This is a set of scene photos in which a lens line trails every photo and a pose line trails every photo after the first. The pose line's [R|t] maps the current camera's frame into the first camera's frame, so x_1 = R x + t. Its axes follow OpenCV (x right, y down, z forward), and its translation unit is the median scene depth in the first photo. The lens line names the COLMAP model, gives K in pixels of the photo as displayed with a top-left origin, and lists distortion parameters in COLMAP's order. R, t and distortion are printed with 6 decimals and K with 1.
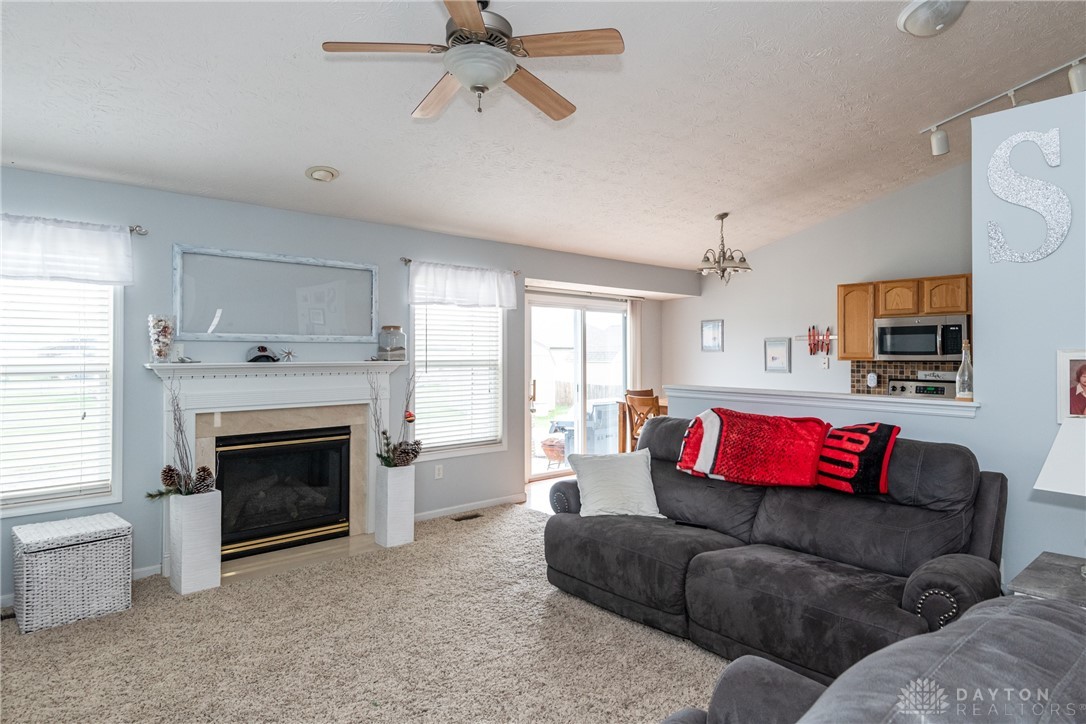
lens RADIAL K [[669.2, 0, 545.6], [0, 669.2, 340.7], [0, 0, 1]] dist [0.052510, -0.040182]
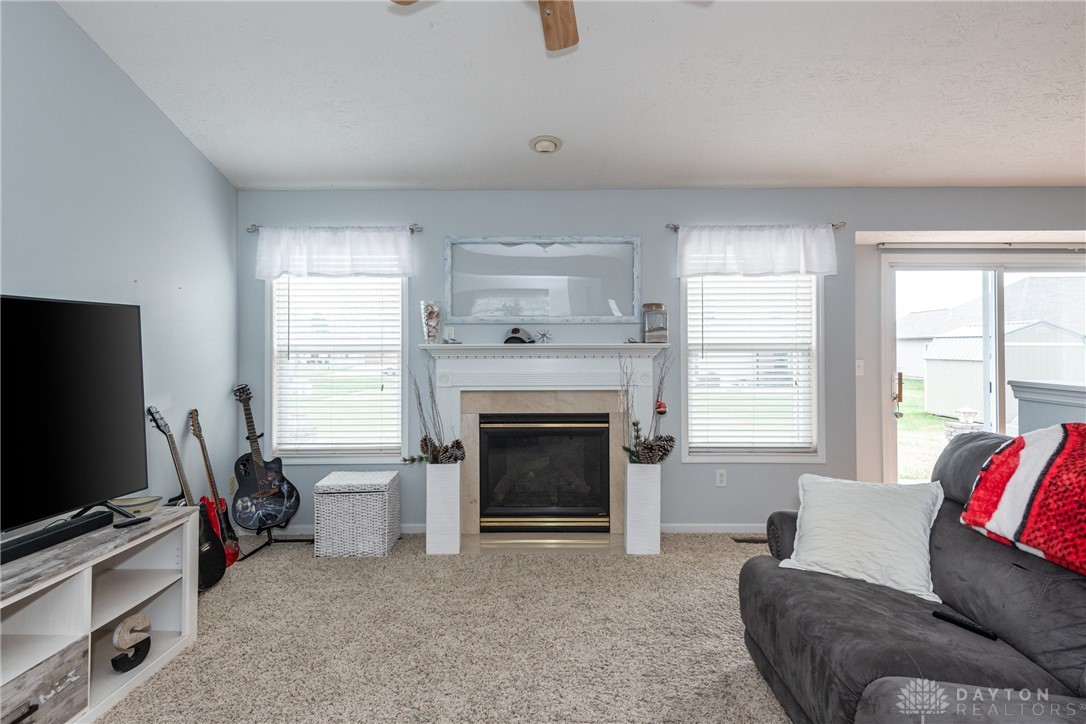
lens RADIAL K [[669.2, 0, 545.6], [0, 669.2, 340.7], [0, 0, 1]] dist [0.052510, -0.040182]
pose [[0.721005, -0.009711, -0.692862, 0.322647], [0.013646, 0.999907, 0.000185, 0.028706], [0.692796, -0.009588, 0.721070, 0.316099]]
